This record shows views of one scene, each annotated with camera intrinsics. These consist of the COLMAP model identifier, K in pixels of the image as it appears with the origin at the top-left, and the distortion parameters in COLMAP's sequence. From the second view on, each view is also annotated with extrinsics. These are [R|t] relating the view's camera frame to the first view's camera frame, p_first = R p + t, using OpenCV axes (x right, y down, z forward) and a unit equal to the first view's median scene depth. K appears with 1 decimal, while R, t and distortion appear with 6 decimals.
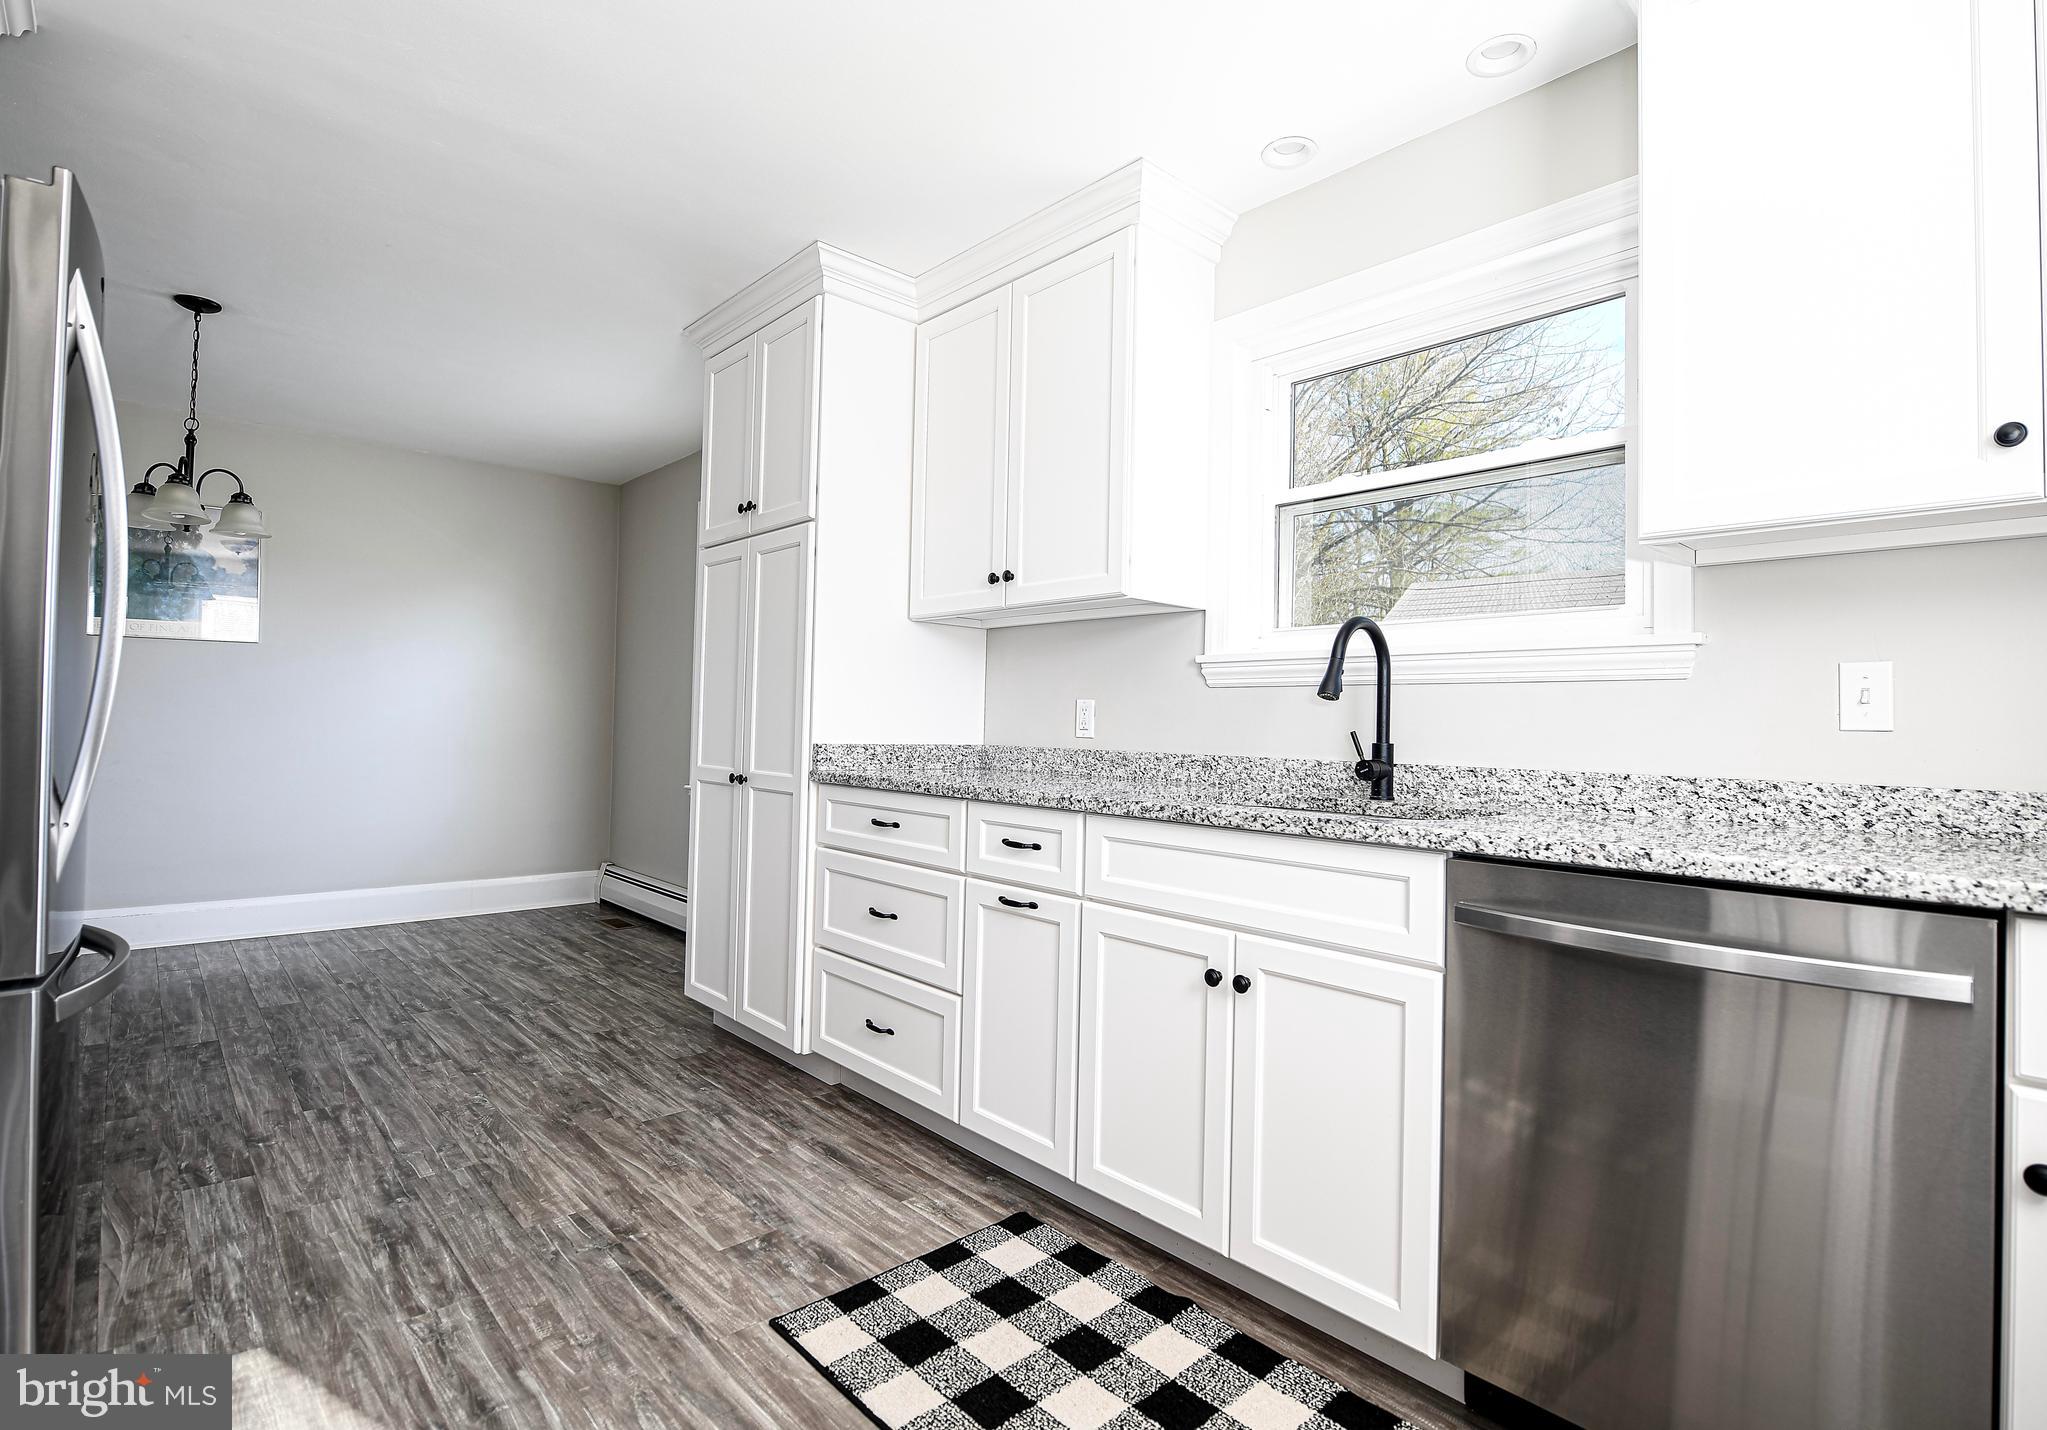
lens RADIAL K [[1020.0, 0, 1027.5], [0, 1020.0, 698.2], [0, 0, 1]] dist [-0.006039, -0.004820]
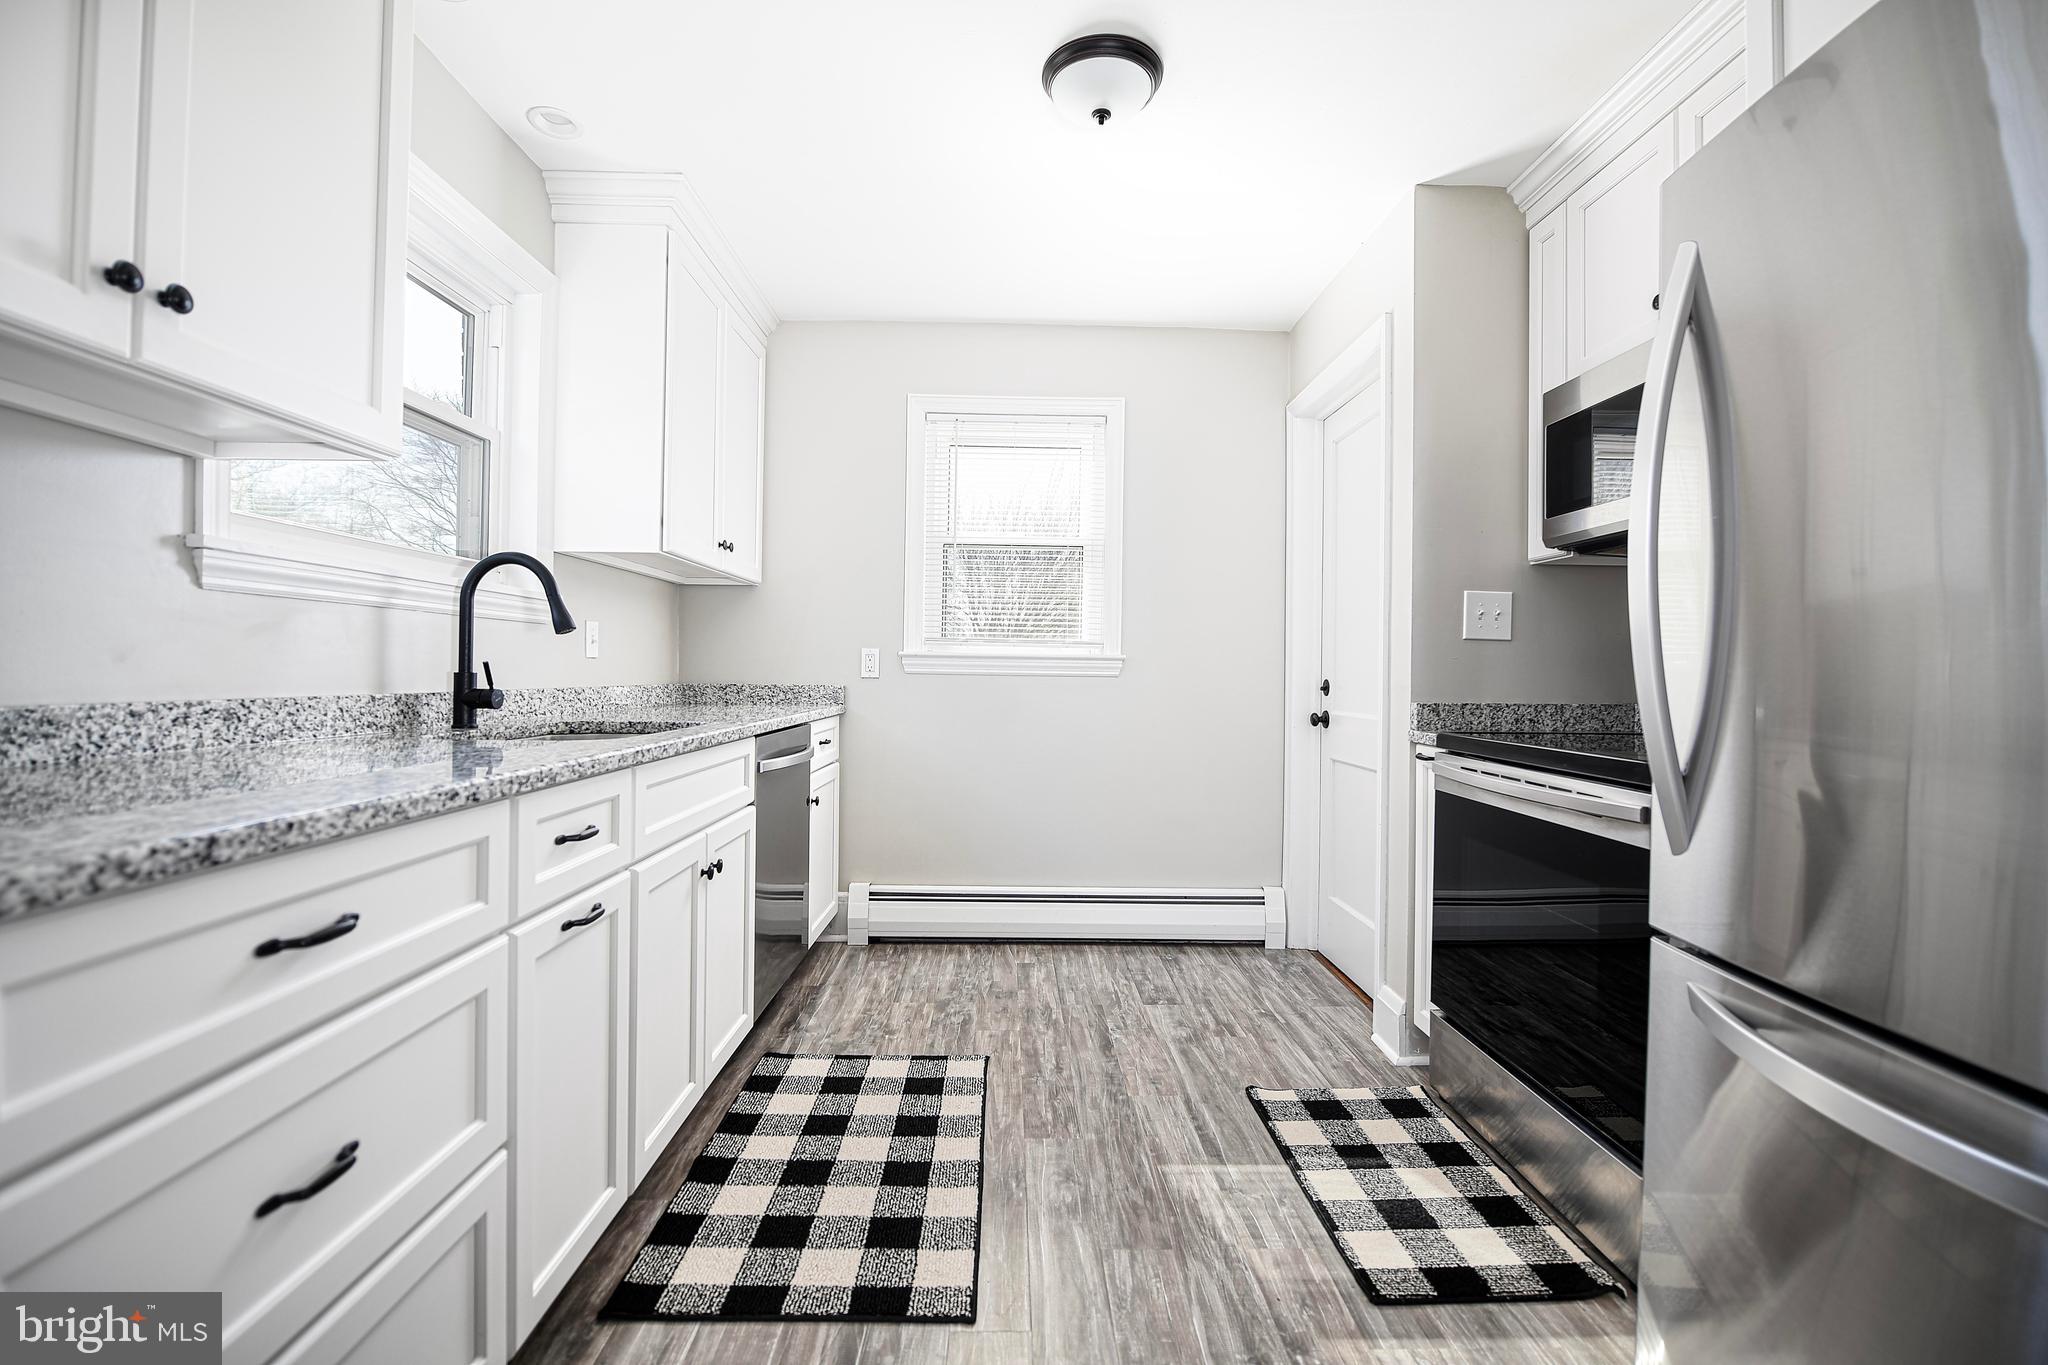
lens RADIAL K [[890.3, 0, 1033.9], [0, 890.3, 665.8], [0, 0, 1]] dist [-0.016211, -0.002982]
pose [[-0.758864, -0.026374, 0.650714, -0.563088], [-0.045640, 0.998877, -0.012740, 0.020146], [-0.649648, -0.039367, -0.759216, 1.125257]]
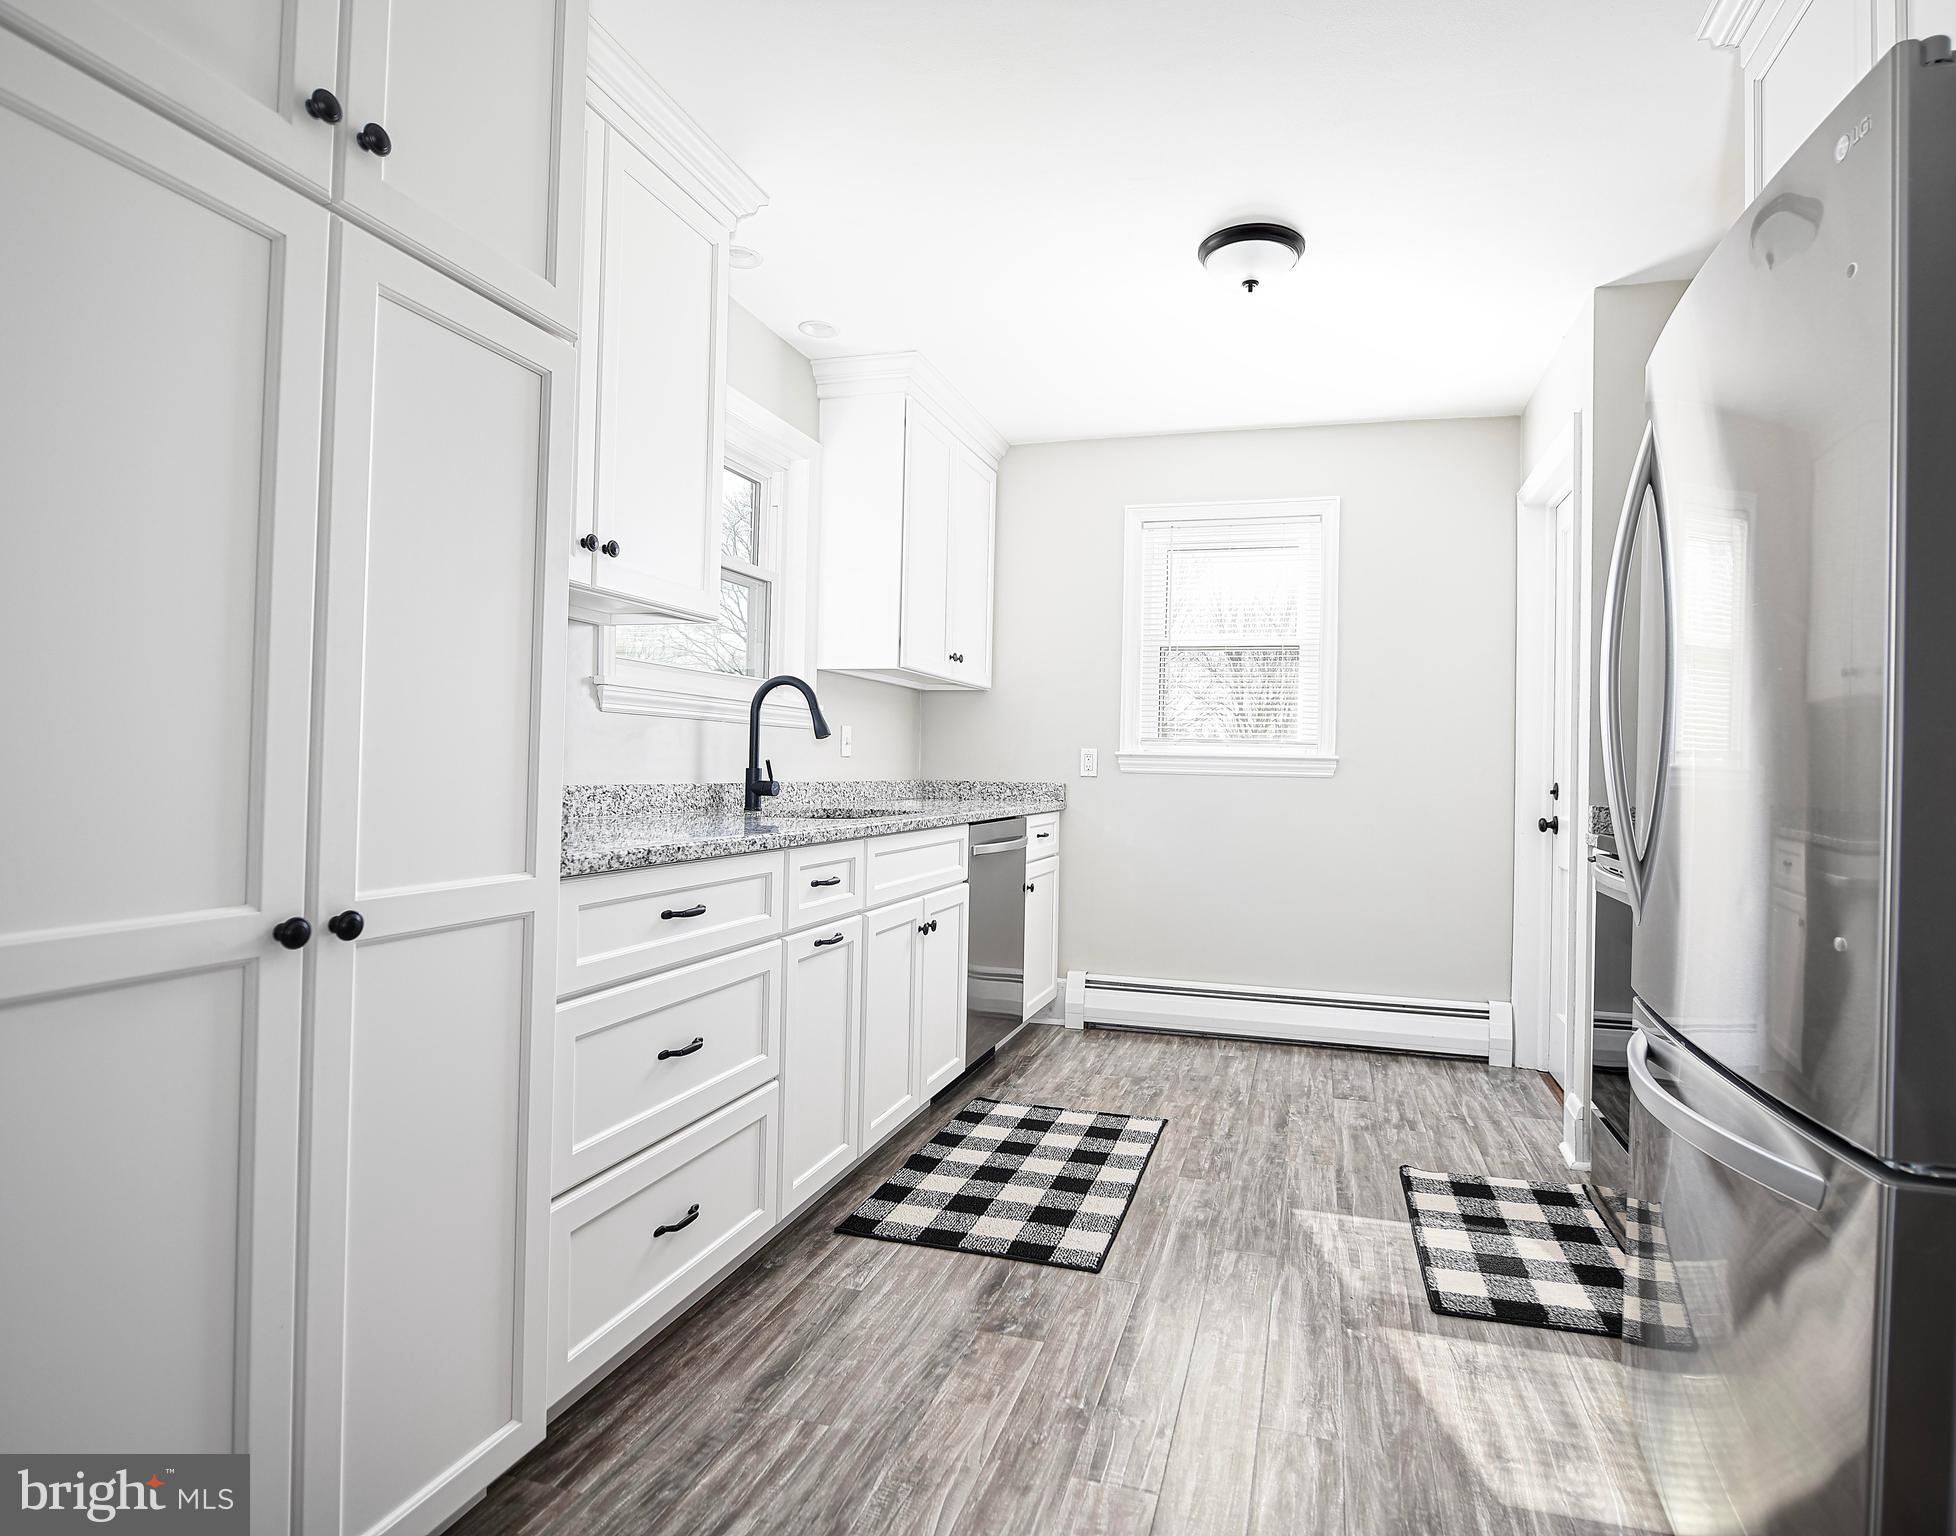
lens RADIAL K [[1046.2, 0, 1053.7], [0, 1046.2, 749.7], [0, 0, 1]] dist [-0.019315, -0.000582]
pose [[-0.549699, -0.018977, 0.835148, -0.870466], [-0.054307, 0.998439, -0.013058, 0.014760], [-0.833596, -0.052533, -0.549871, 1.233356]]
